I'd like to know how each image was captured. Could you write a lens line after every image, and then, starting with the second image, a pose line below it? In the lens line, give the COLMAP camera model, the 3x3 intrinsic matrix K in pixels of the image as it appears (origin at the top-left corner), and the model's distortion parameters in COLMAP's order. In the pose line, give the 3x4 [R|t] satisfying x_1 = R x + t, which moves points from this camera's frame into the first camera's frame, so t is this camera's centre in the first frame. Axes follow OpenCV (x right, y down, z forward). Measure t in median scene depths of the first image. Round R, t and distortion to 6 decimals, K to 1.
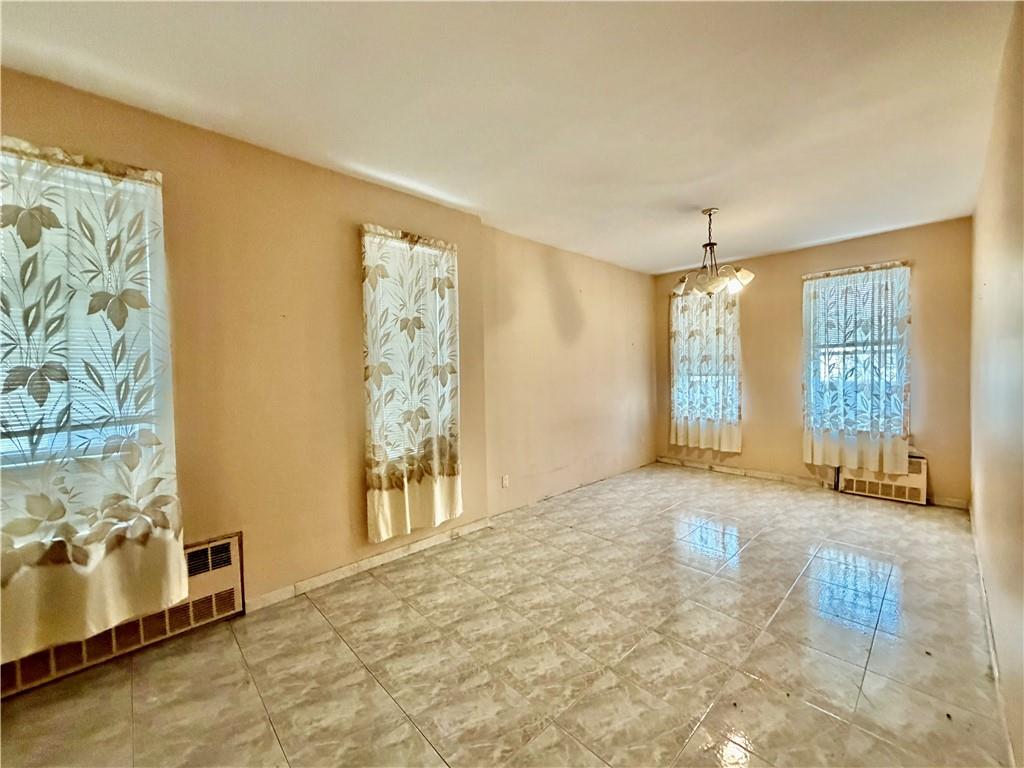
lens RADIAL K [[409.6, 0, 519.7], [0, 409.6, 381.2], [0, 0, 1]] dist [-0.000711, -0.000024]
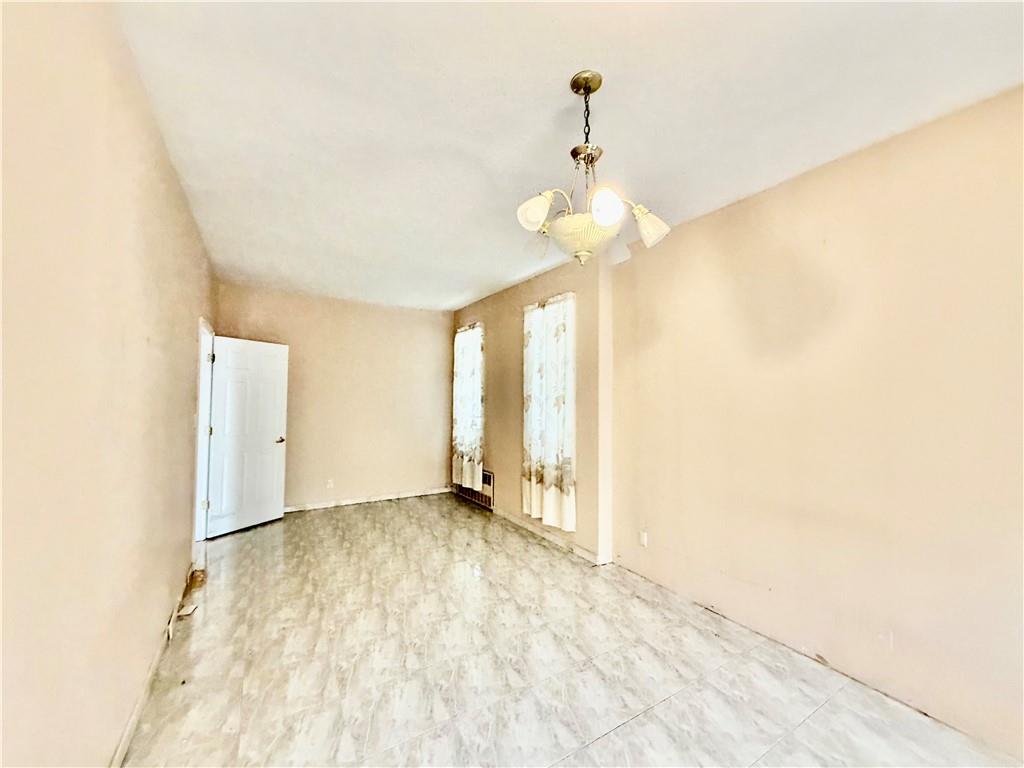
lens RADIAL K [[409.6, 0, 520.2], [0, 409.6, 382.6], [0, 0, 1]] dist [-0.000711, -0.000024]
pose [[-0.216327, -0.027093, -0.975945, 1.129035], [-0.034979, 0.999188, -0.019985, -0.055533], [0.975694, 0.029815, -0.217099, 1.275077]]
